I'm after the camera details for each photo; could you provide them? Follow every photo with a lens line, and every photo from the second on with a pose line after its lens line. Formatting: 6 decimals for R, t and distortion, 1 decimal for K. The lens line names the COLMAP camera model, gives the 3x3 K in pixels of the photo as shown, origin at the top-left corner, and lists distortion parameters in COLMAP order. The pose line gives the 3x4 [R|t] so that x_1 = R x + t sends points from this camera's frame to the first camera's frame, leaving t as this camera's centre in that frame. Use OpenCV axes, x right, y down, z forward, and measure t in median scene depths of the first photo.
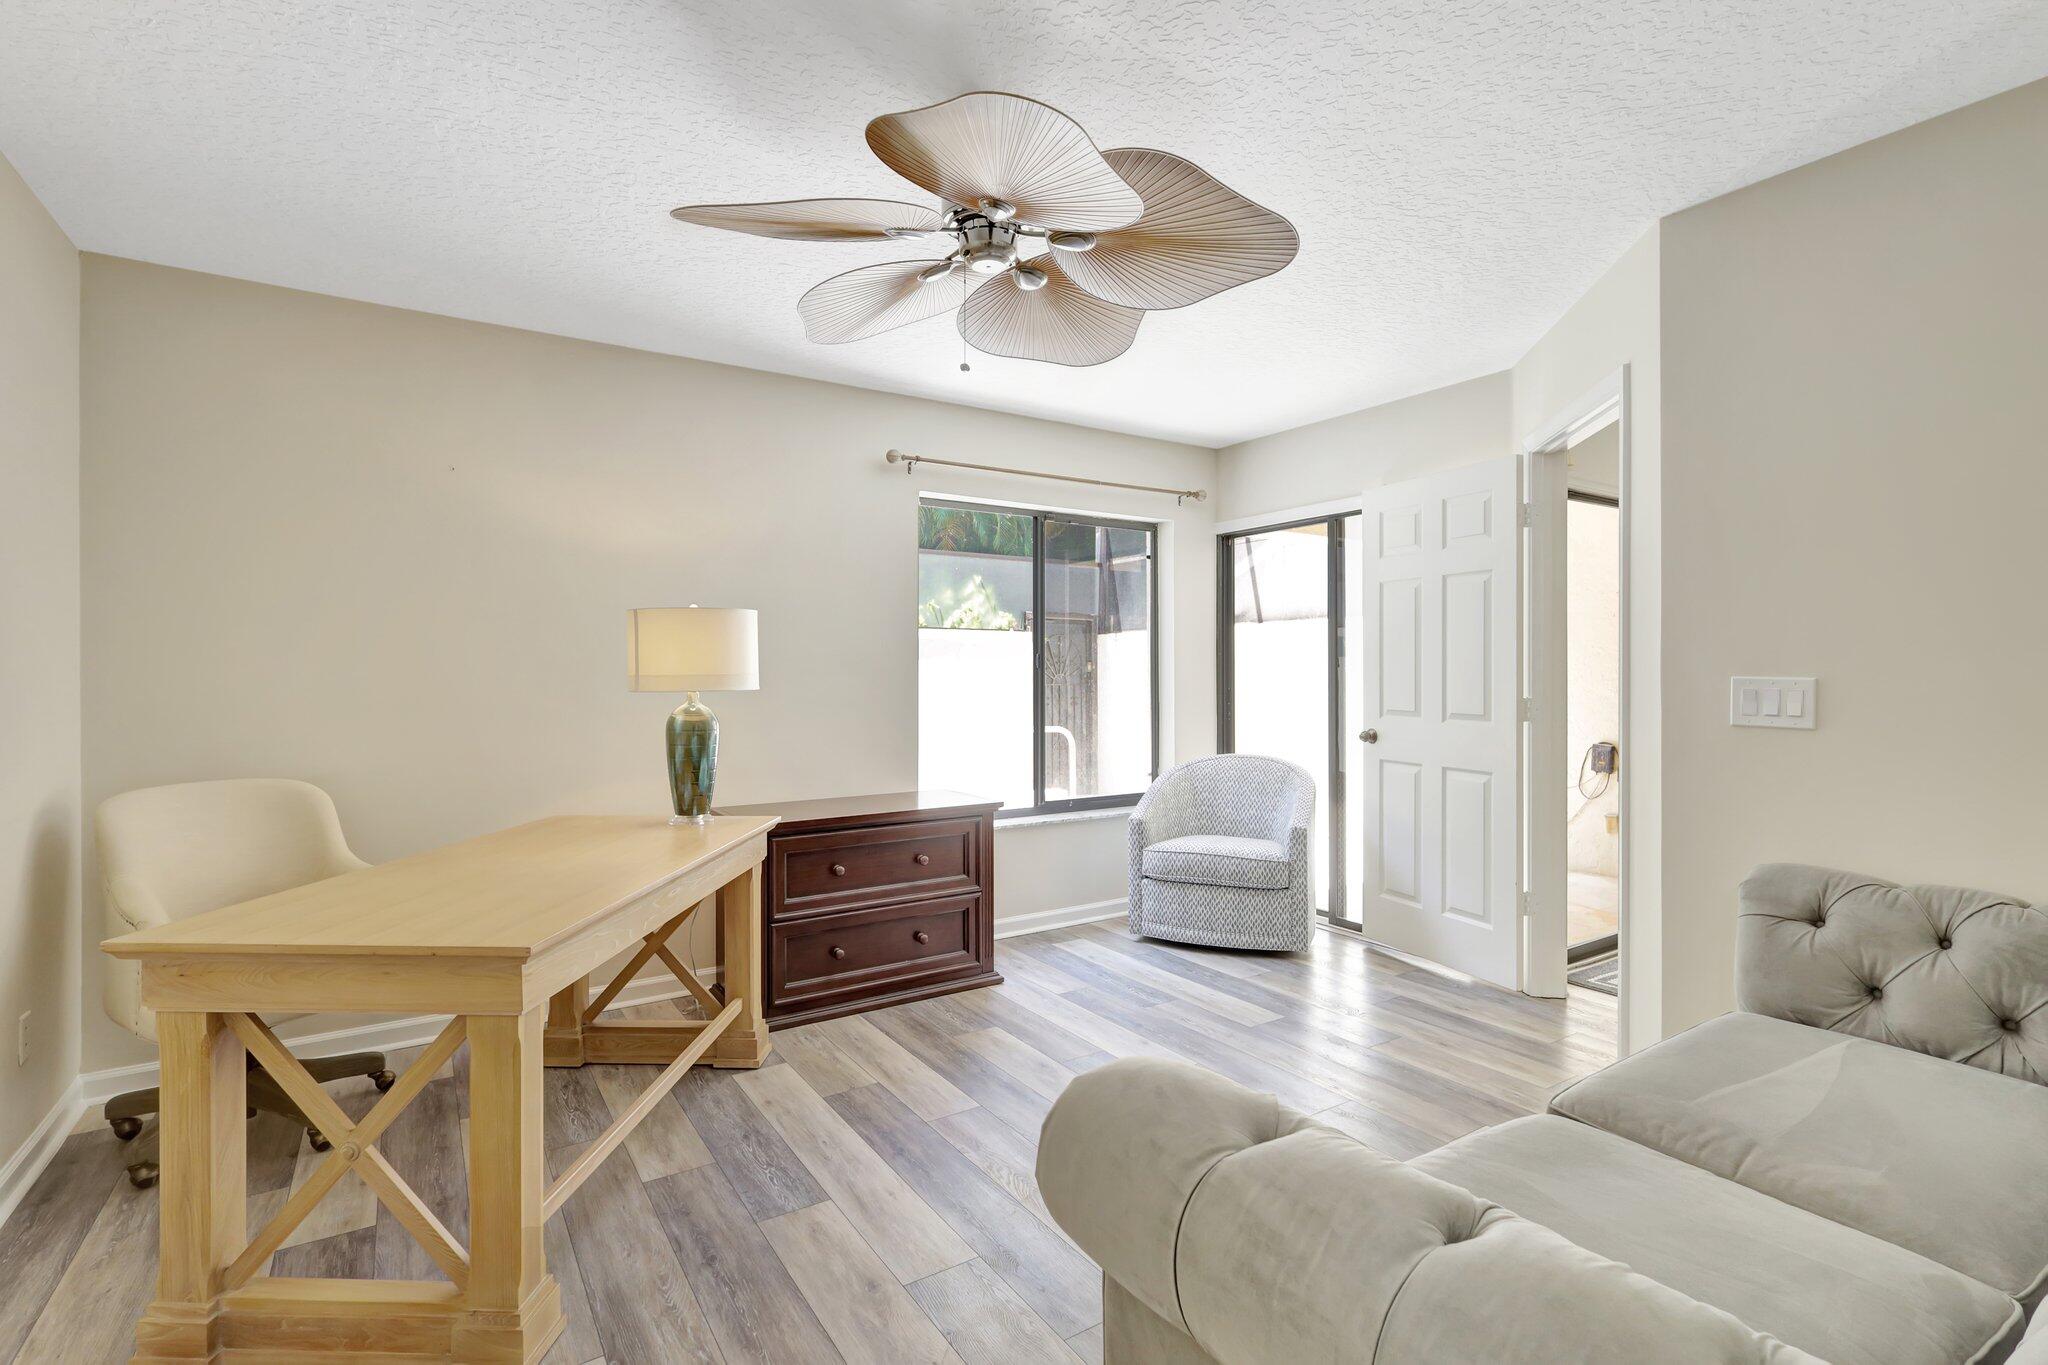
lens RADIAL K [[944.4, 0, 1021.8], [0, 944.4, 666.7], [0, 0, 1]] dist [-0.000621, 0.000807]
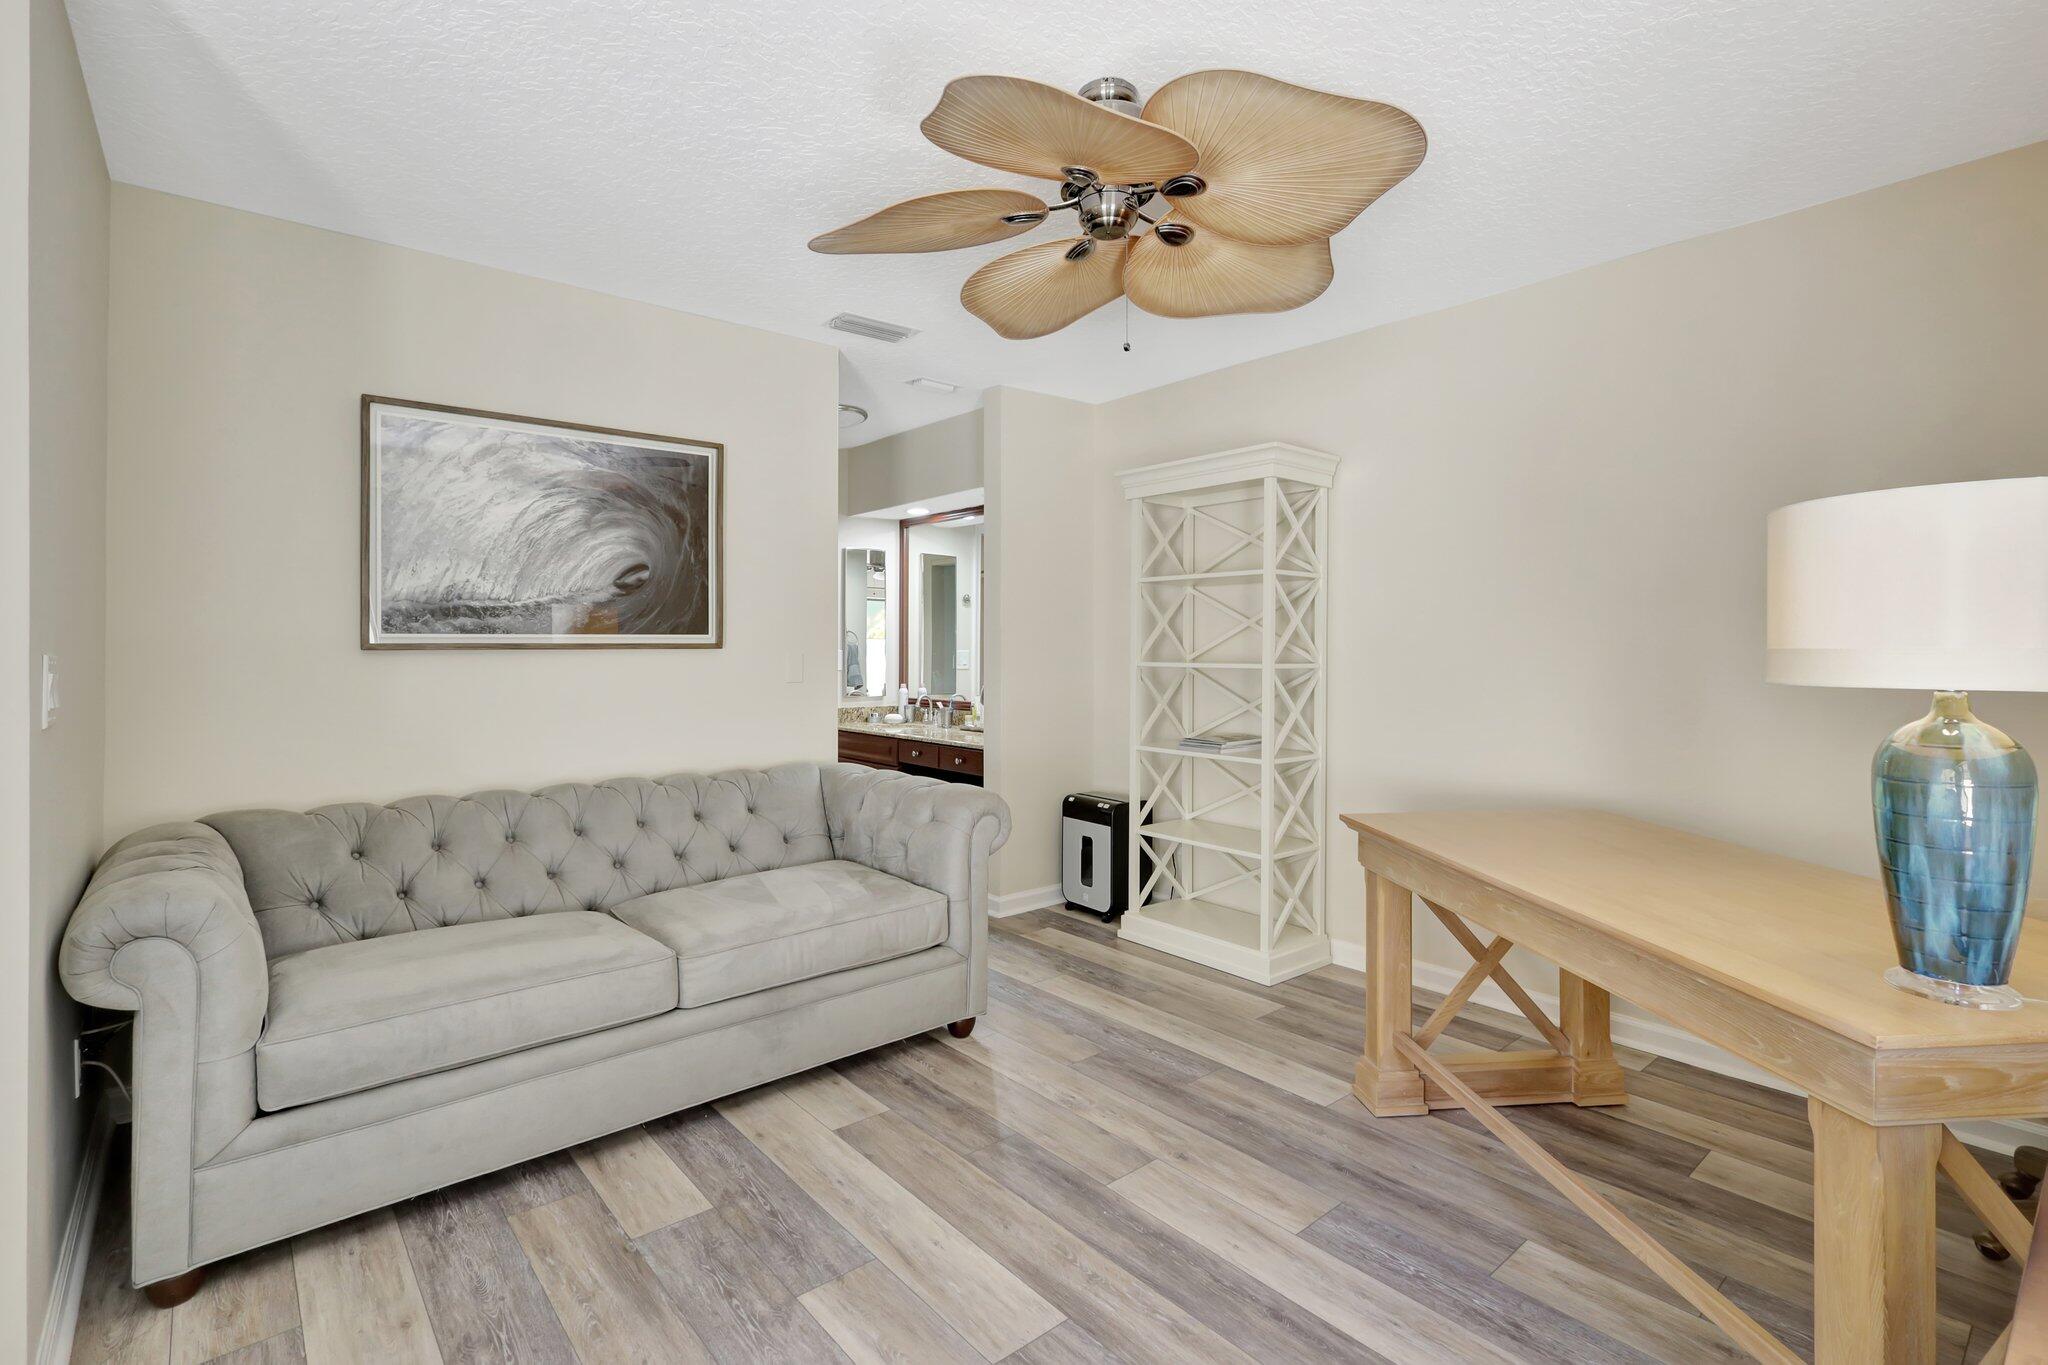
lens RADIAL K [[944.4, 0, 1021.8], [0, 944.4, 666.7], [0, 0, 1]] dist [-0.000621, 0.000807]
pose [[-0.991116, 0.004492, -0.132921, 0.177265], [0.000942, 0.999642, 0.026753, -0.003369], [0.132994, 0.026390, -0.990766, 1.867916]]
